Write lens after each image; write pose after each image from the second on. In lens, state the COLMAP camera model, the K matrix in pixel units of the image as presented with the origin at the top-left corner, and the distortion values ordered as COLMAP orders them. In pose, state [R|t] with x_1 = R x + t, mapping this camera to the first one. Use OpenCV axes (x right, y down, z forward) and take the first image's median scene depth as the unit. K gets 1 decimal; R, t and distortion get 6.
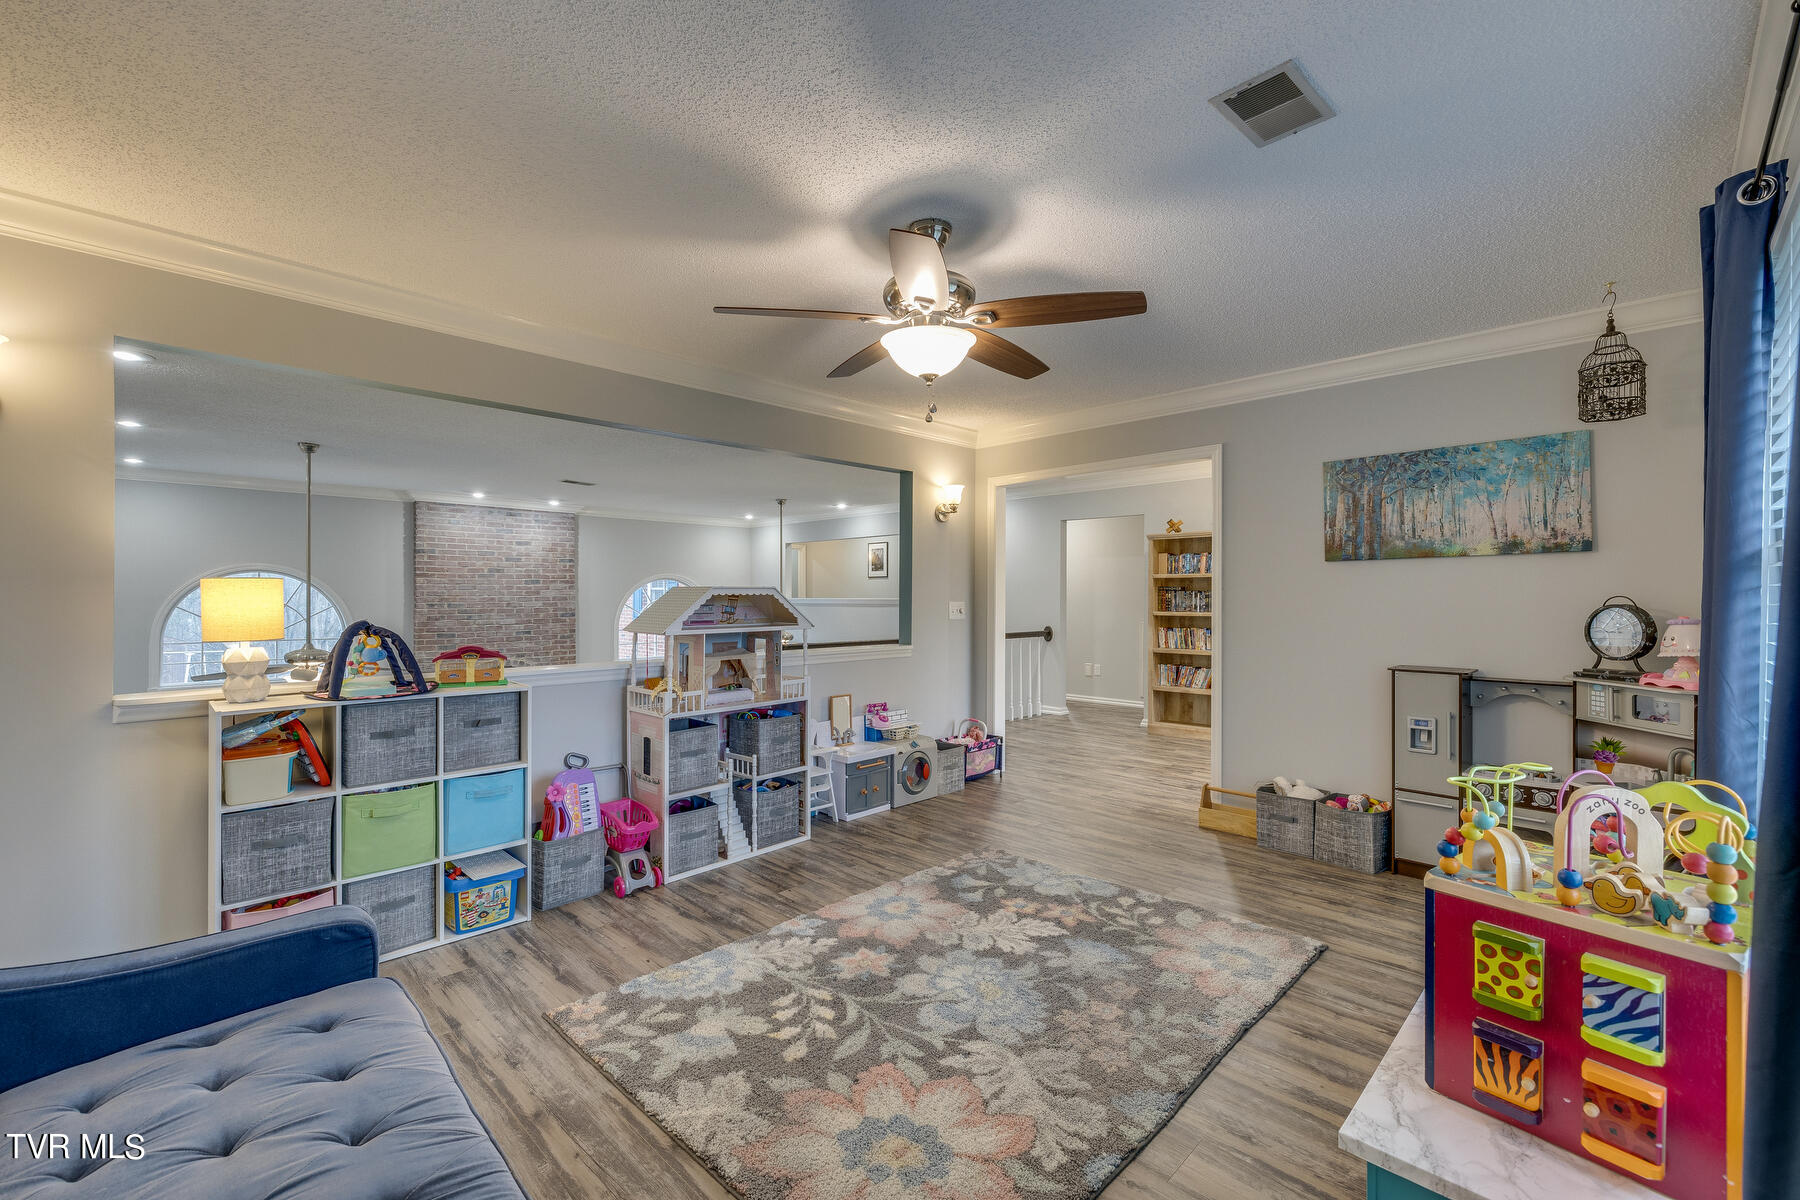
lens RADIAL K [[758.3, 0, 906.5], [0, 758.3, 596.5], [0, 0, 1]] dist [0.000659, 0.000064]
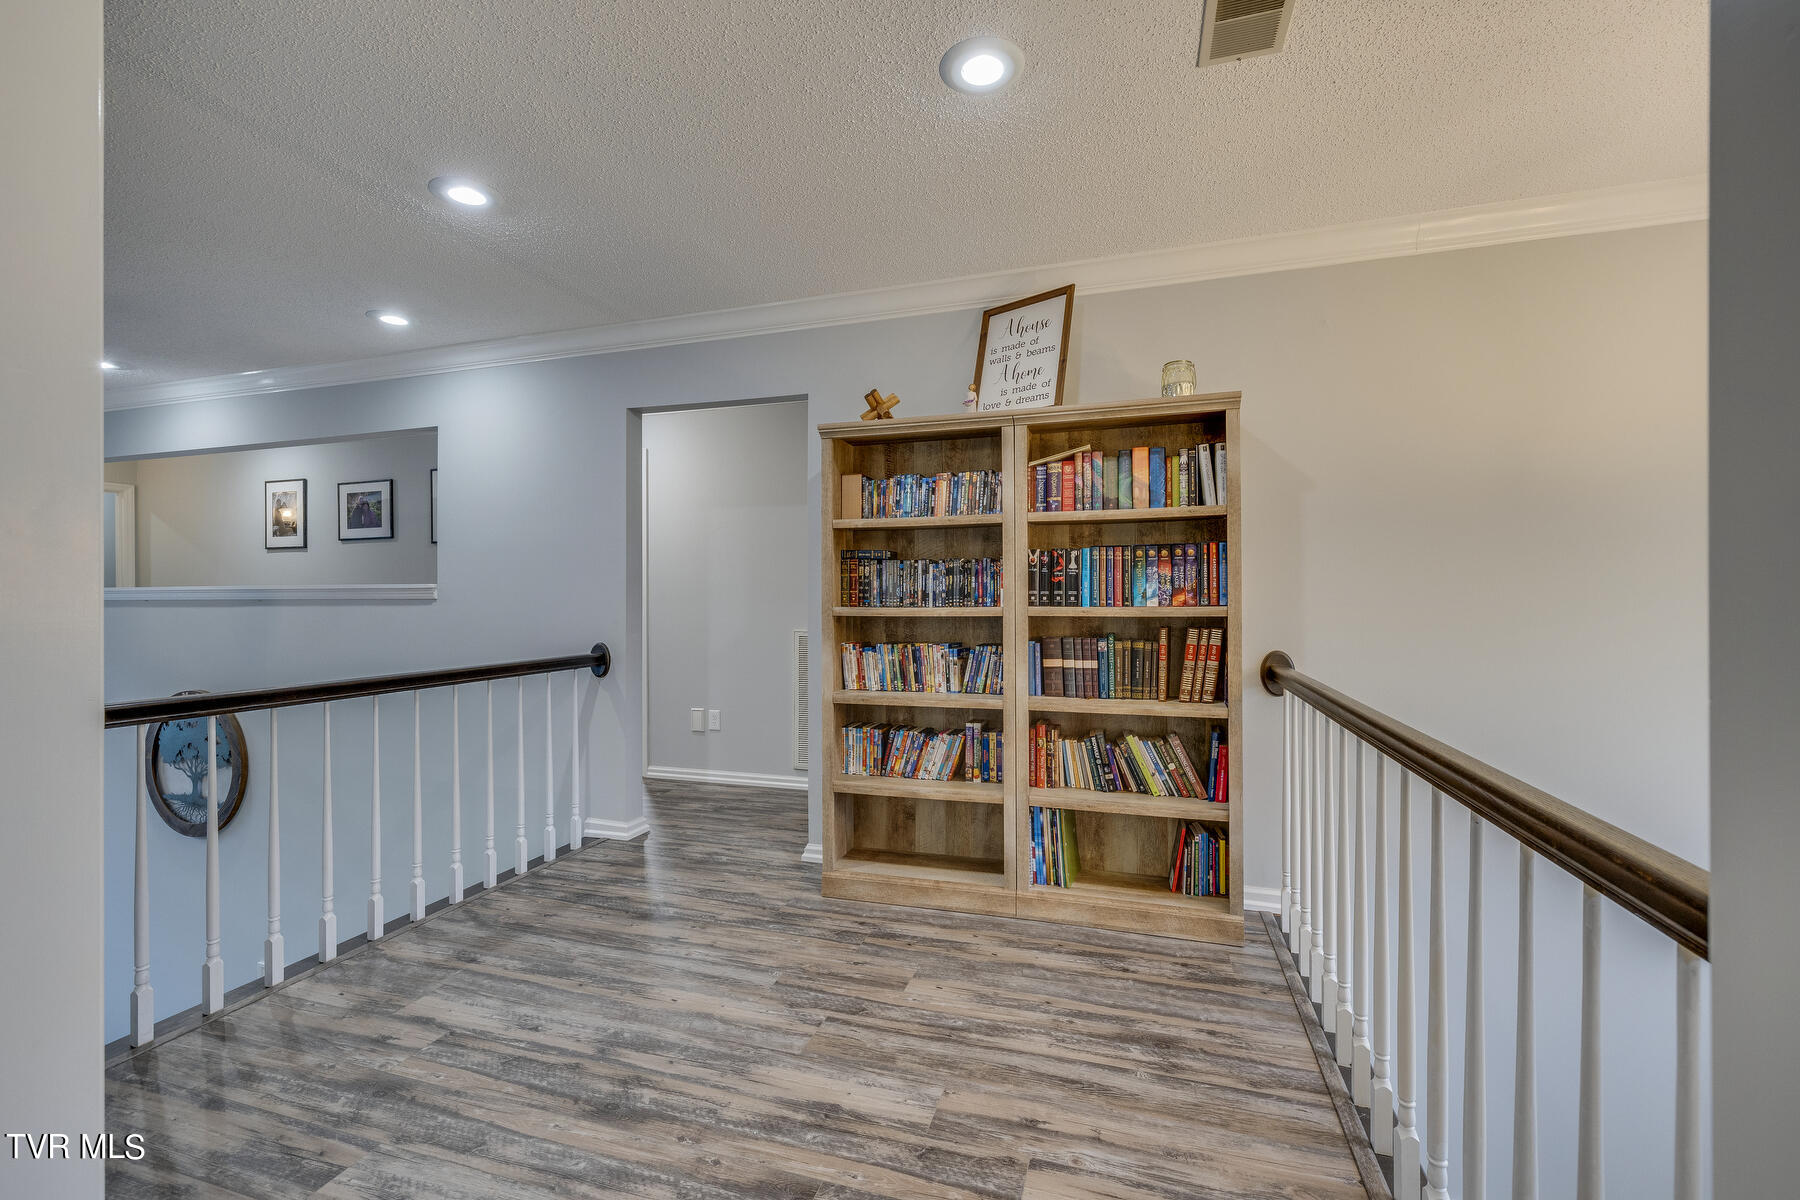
lens RADIAL K [[758.3, 0, 906.5], [0, 758.3, 596.5], [0, 0, 1]] dist [0.000659, 0.000064]
pose [[0.890500, 0.000132, 0.454984, 0.166637], [0.002037, 0.999989, -0.004276, 0.015671], [-0.454979, 0.004734, 0.890489, 0.594975]]
